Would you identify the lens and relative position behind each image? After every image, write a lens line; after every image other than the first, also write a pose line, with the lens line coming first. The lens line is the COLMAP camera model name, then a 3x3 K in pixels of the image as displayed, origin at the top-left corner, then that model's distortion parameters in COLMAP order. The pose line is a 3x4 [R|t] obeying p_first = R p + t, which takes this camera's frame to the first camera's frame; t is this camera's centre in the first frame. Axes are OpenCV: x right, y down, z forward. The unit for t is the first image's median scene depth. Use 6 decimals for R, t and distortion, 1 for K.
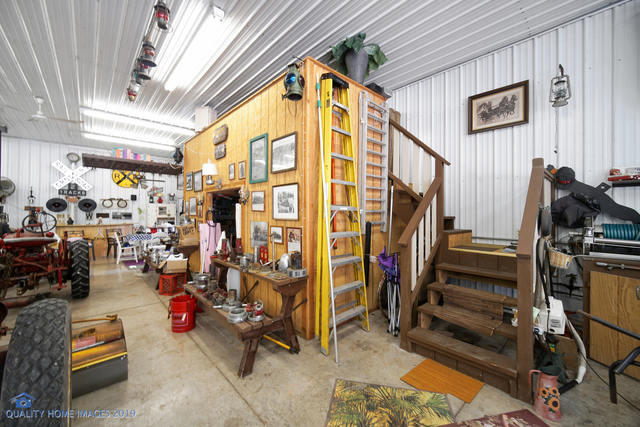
lens RADIAL K [[249.9, 0, 319.6], [0, 249.9, 209.4], [0, 0, 1]] dist [-0.000729, -0.000055]
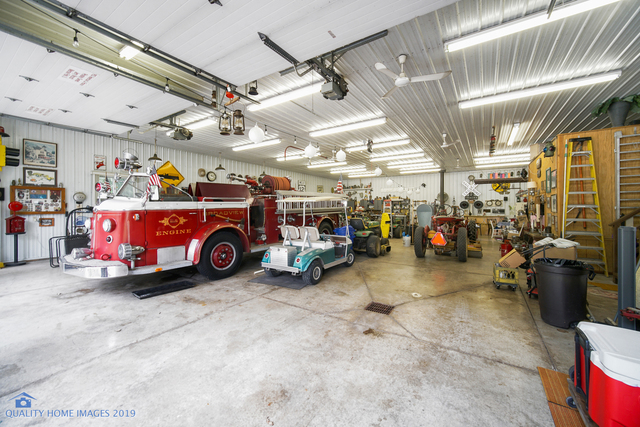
lens RADIAL K [[249.9, 0, 320.0], [0, 249.9, 207.8], [0, 0, 1]] dist [-0.000729, -0.000055]
pose [[0.232270, -0.005619, -0.972635, 0.486031], [0.014888, 0.999887, -0.002221, -0.007609], [0.972537, -0.013965, 0.232327, -0.458037]]
